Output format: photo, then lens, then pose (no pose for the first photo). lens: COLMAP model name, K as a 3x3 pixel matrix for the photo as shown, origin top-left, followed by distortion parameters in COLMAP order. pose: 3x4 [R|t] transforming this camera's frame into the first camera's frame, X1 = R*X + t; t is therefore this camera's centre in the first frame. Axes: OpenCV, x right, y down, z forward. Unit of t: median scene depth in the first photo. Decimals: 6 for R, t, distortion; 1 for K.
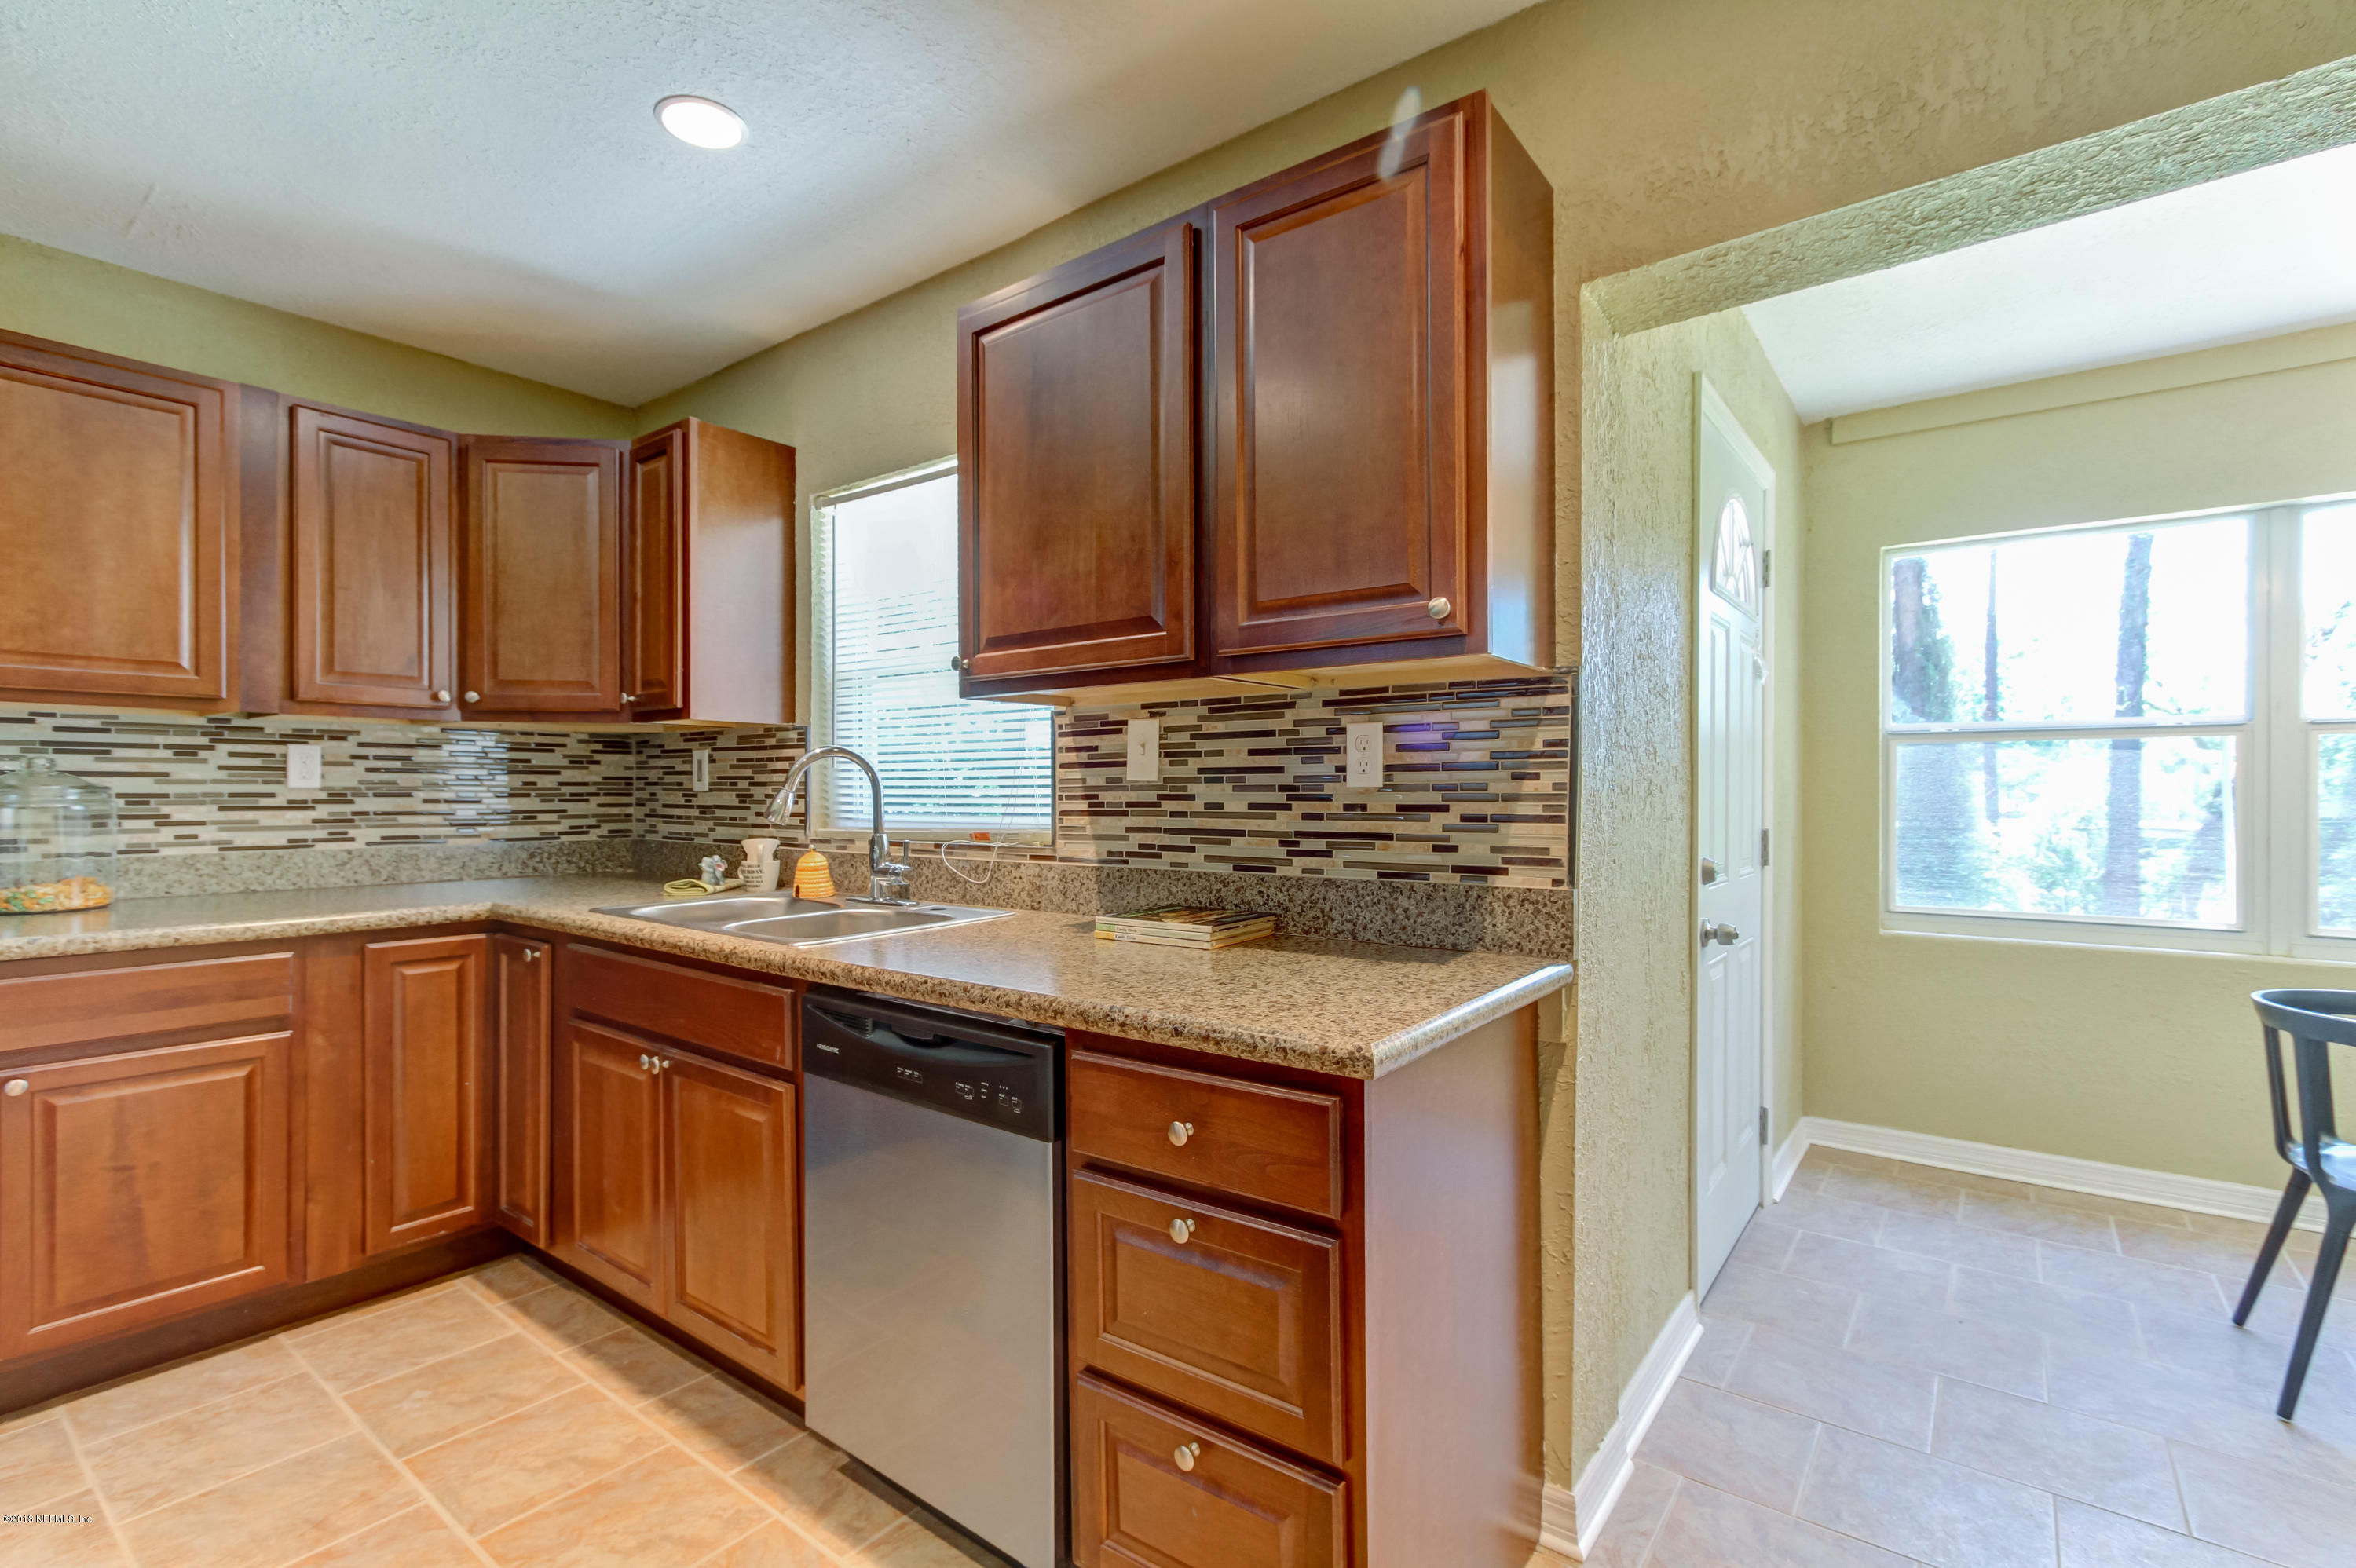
lens RADIAL K [[1084.3, 0, 1174.6], [0, 1084.3, 795.1], [0, 0, 1]] dist [-0.008568, 0.004608]
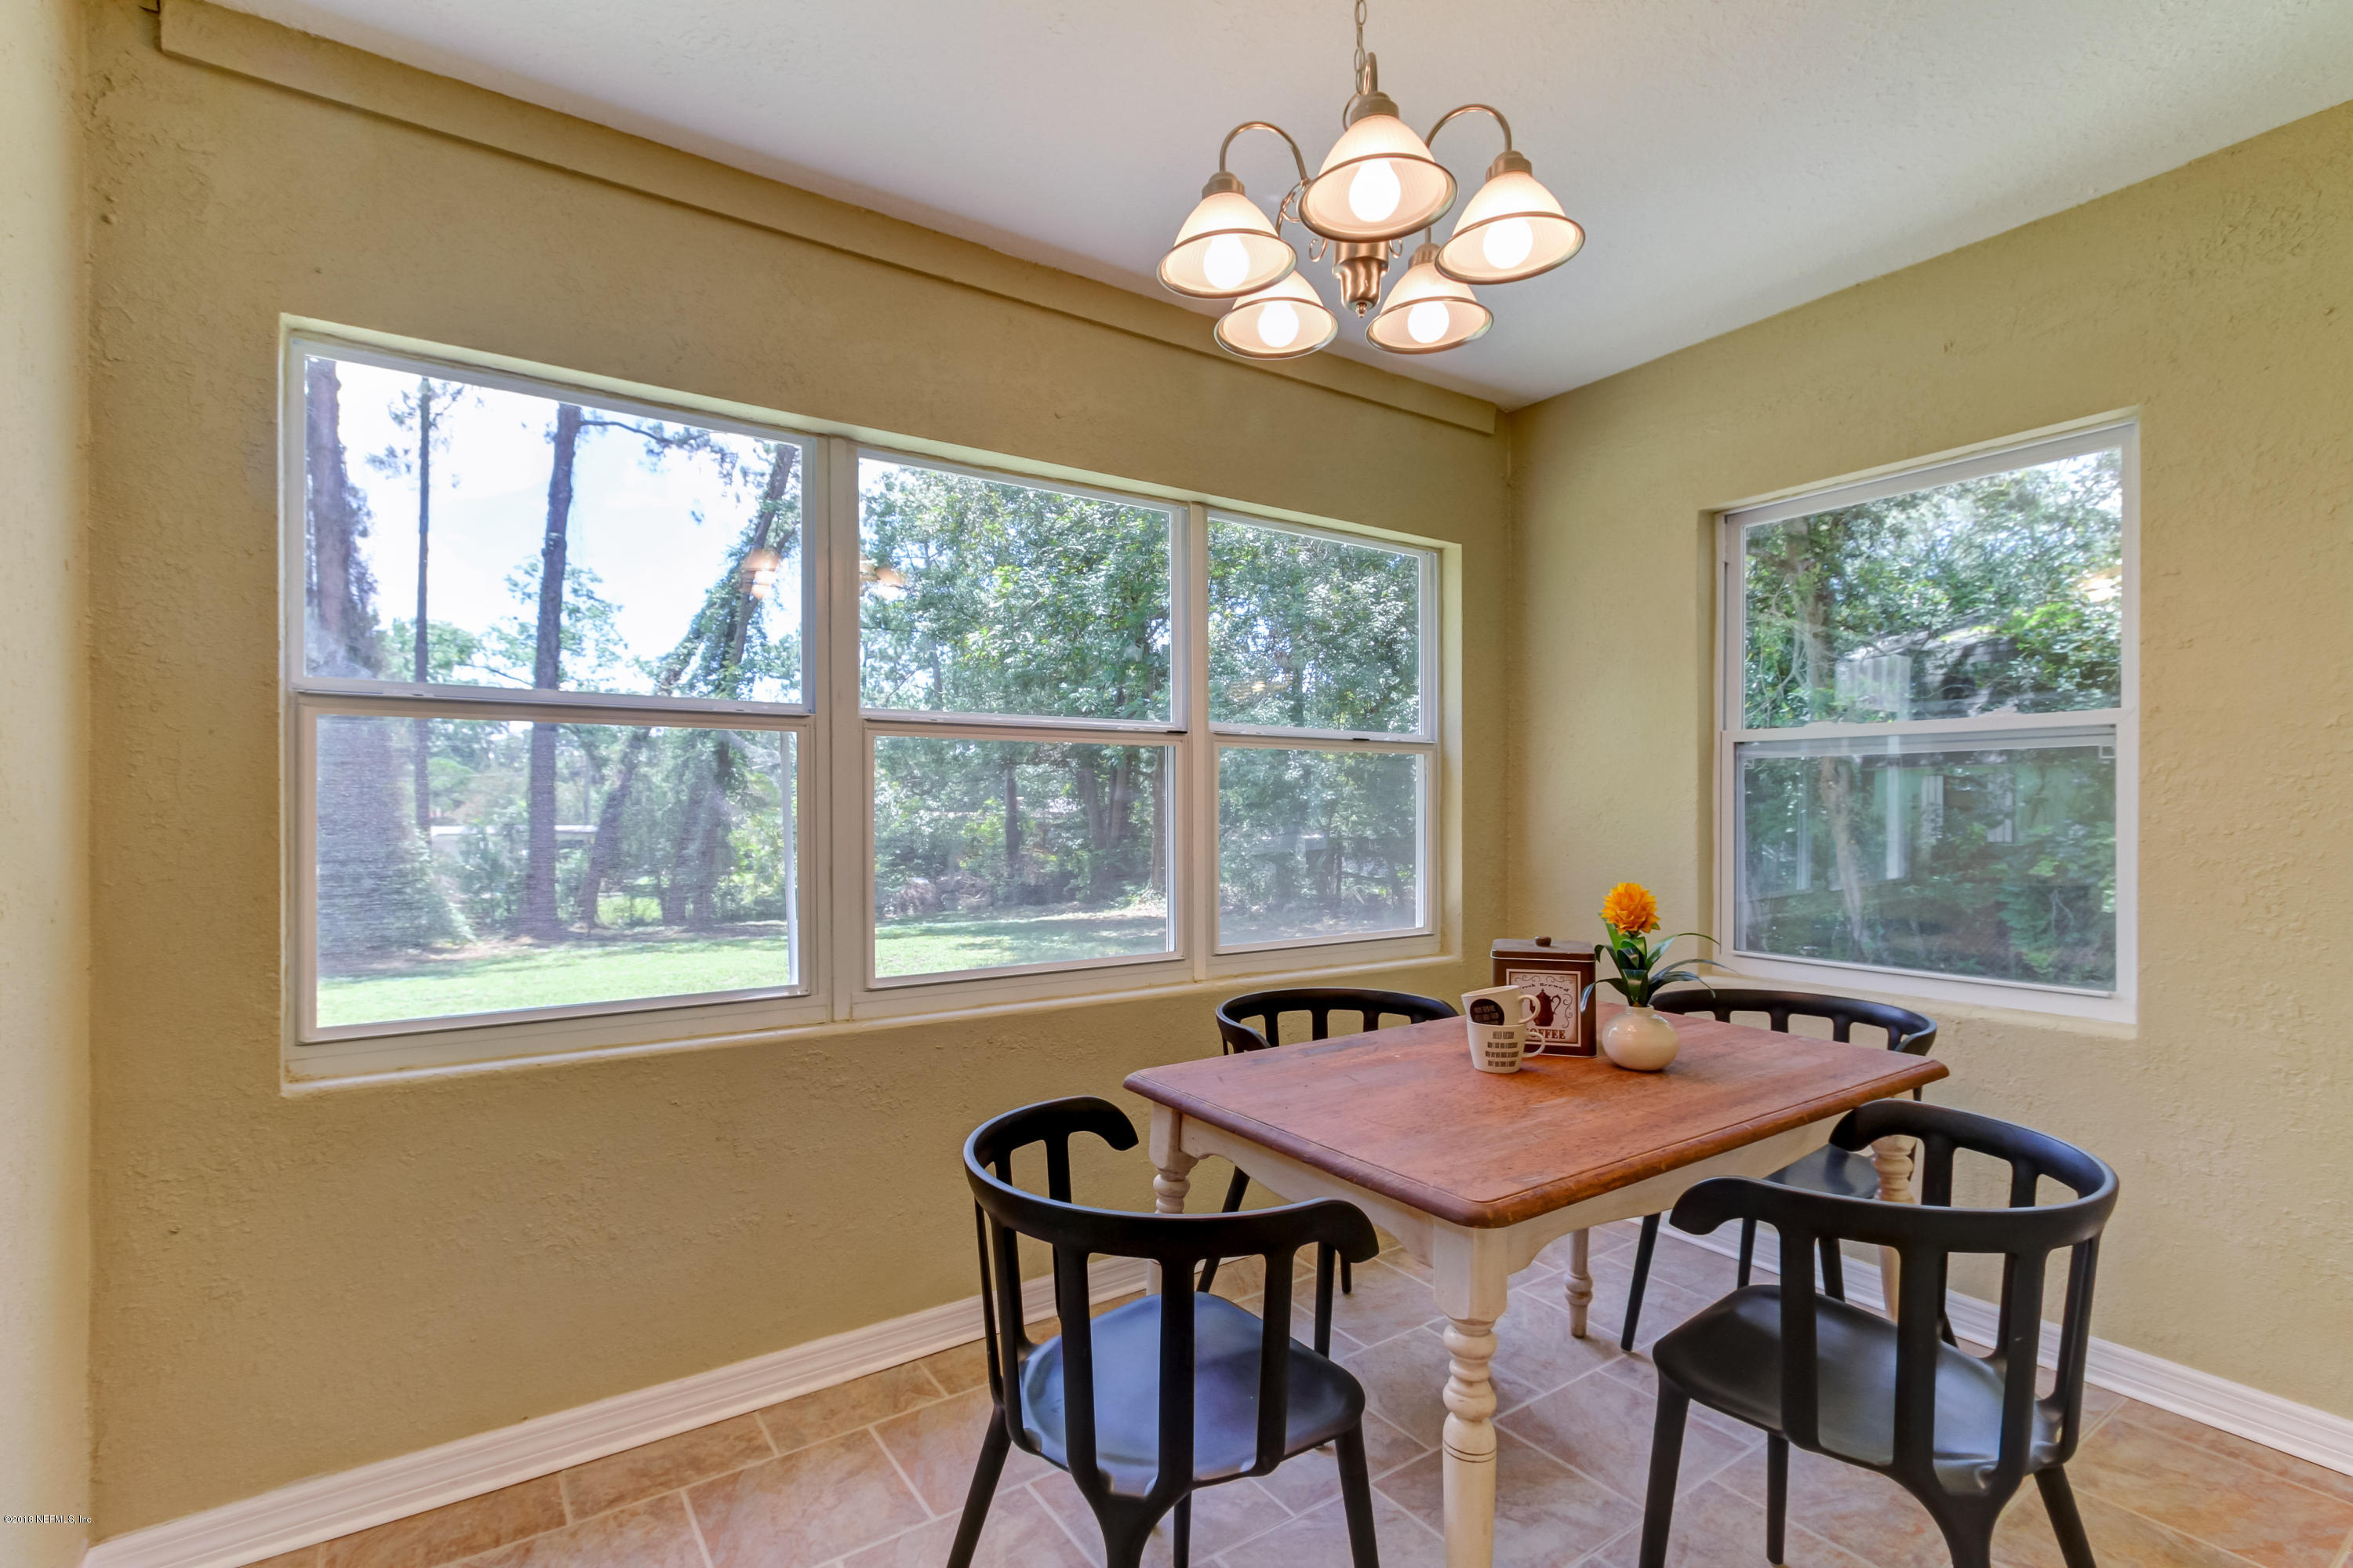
lens RADIAL K [[1083.1, 0, 1173.4], [0, 1083.1, 792.8], [0, 0, 1]] dist [-0.008568, 0.004608]
pose [[0.308024, 0.001652, 0.951377, 0.001468], [0.006717, 0.999970, -0.003911, -0.000035], [-0.951355, 0.007595, 0.308004, 0.002176]]
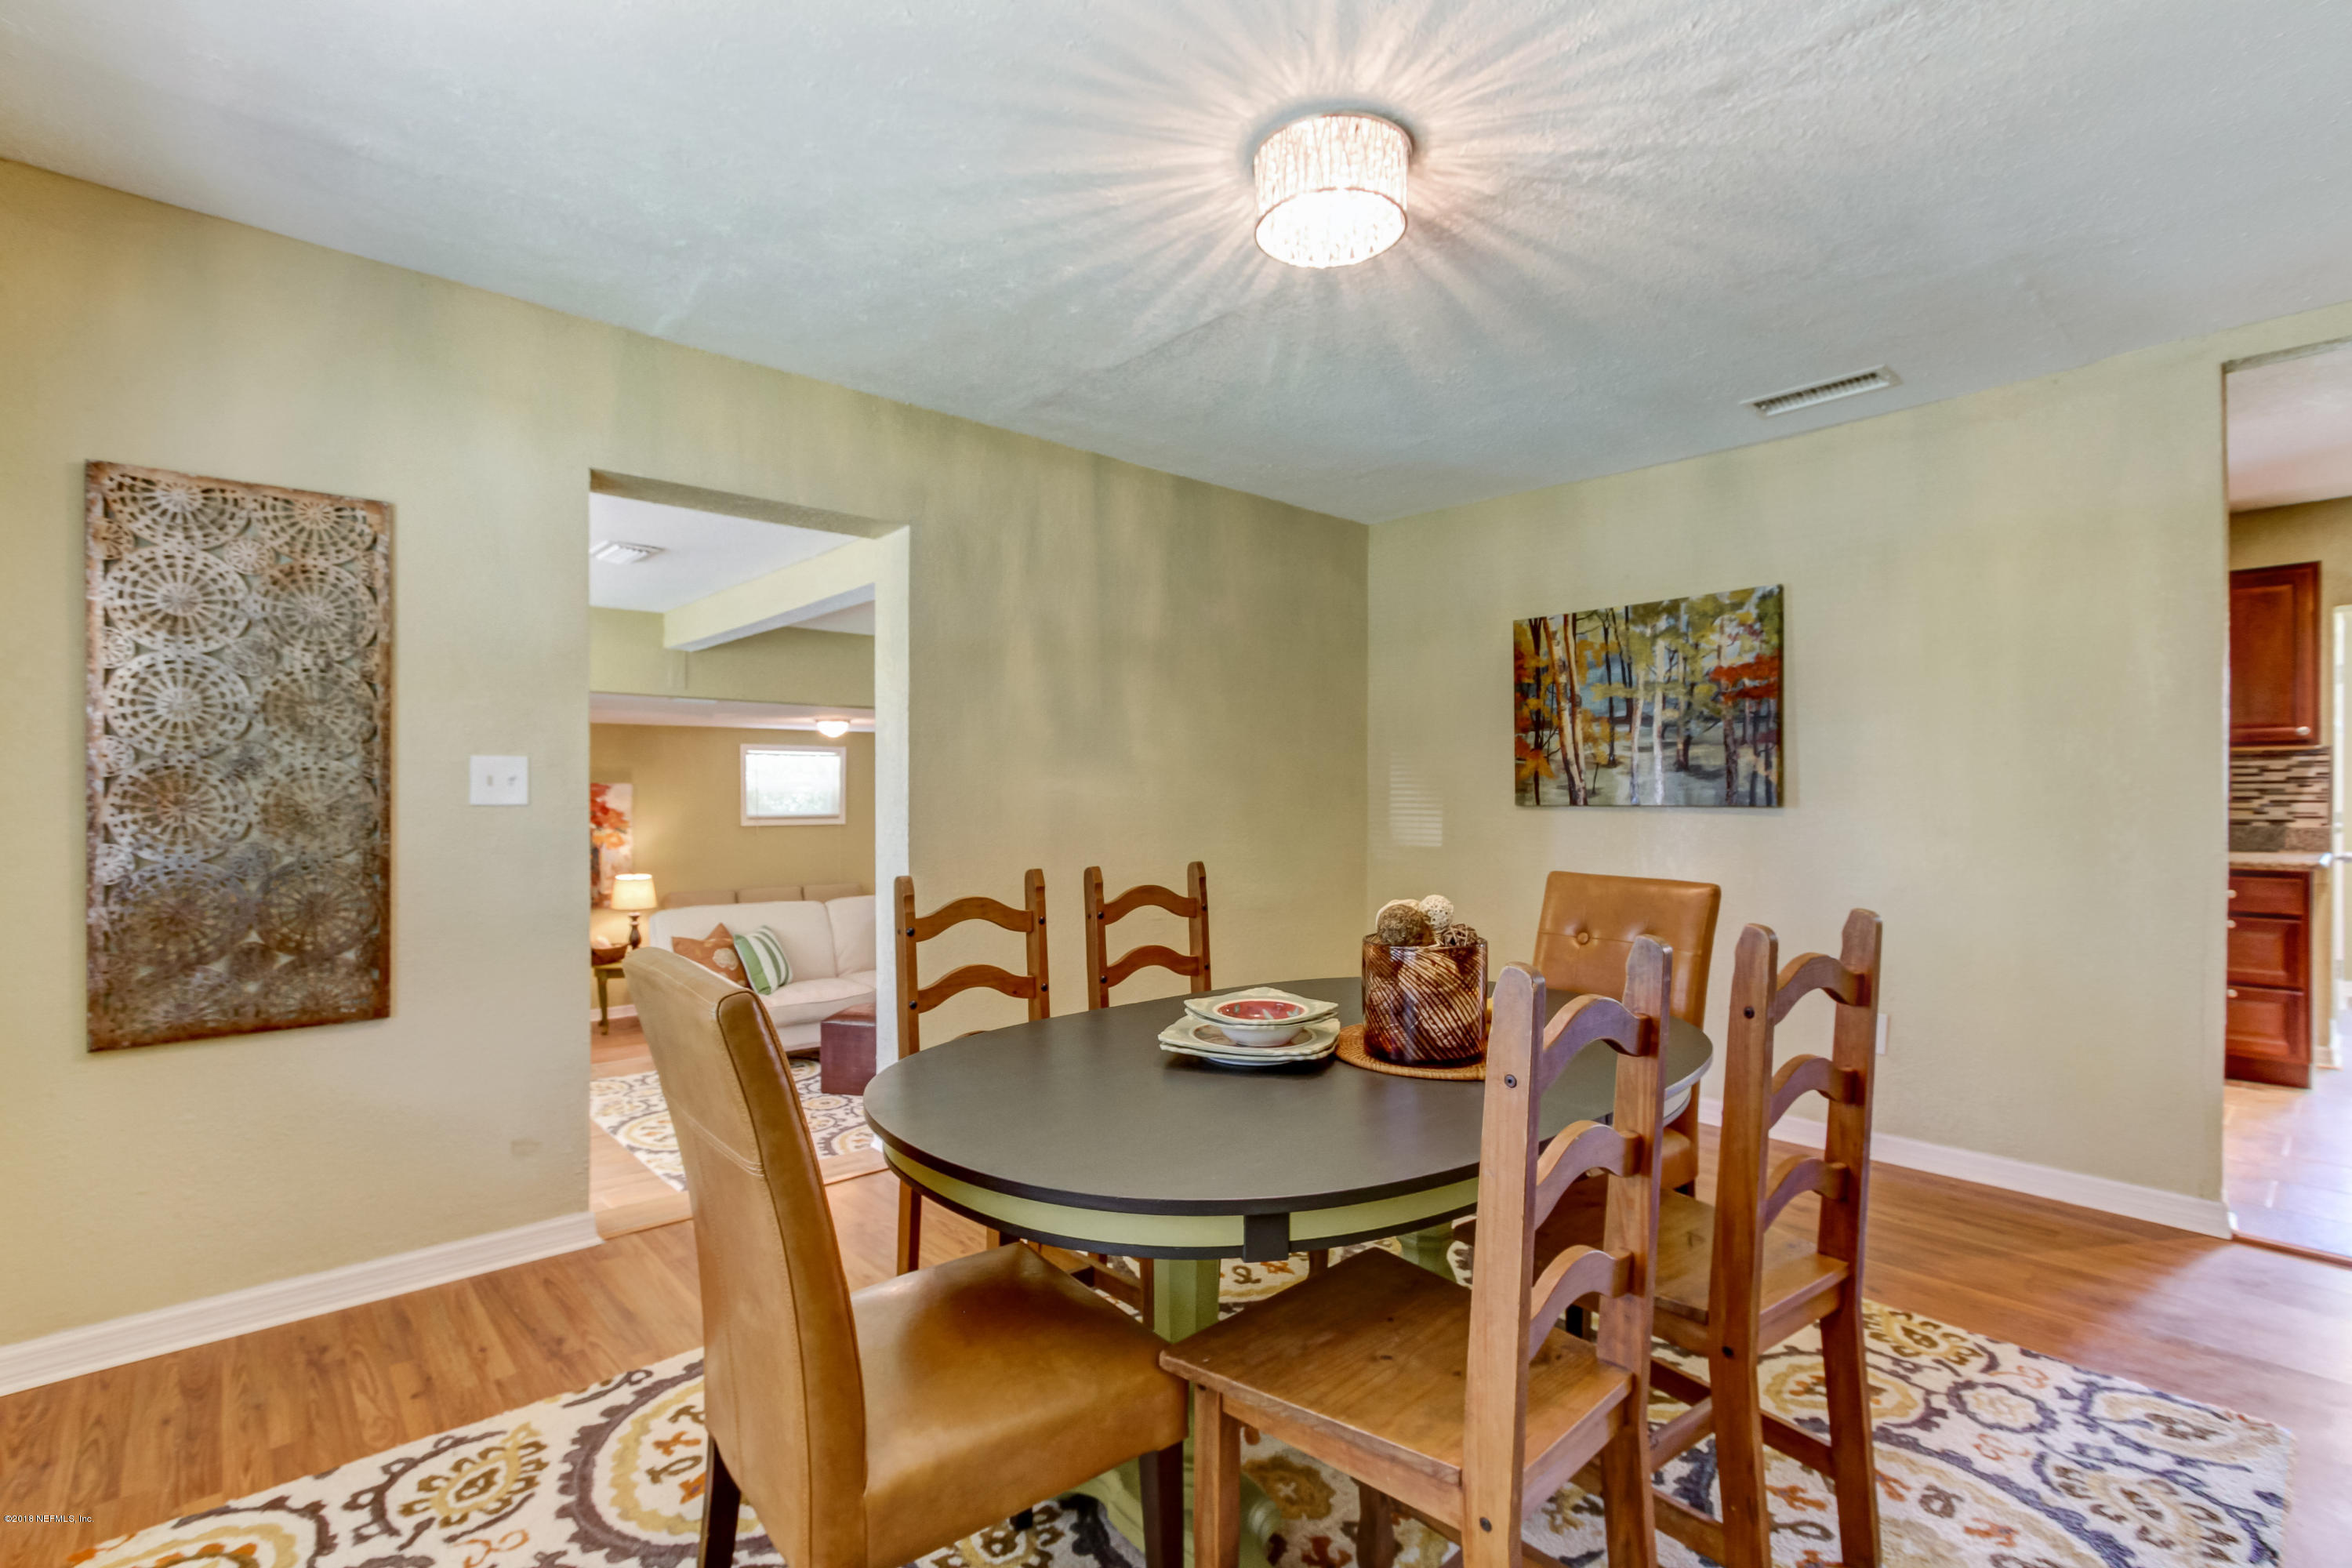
lens RADIAL K [[1082.6, 0, 1174.2], [0, 1082.6, 790.1], [0, 0, 1]] dist [-0.008568, 0.004608]
pose [[0.981024, 0.001425, -0.193880, -1.525245], [-0.002633, 0.999979, -0.005973, 0.013359], [0.193868, 0.006371, 0.981007, -1.734475]]
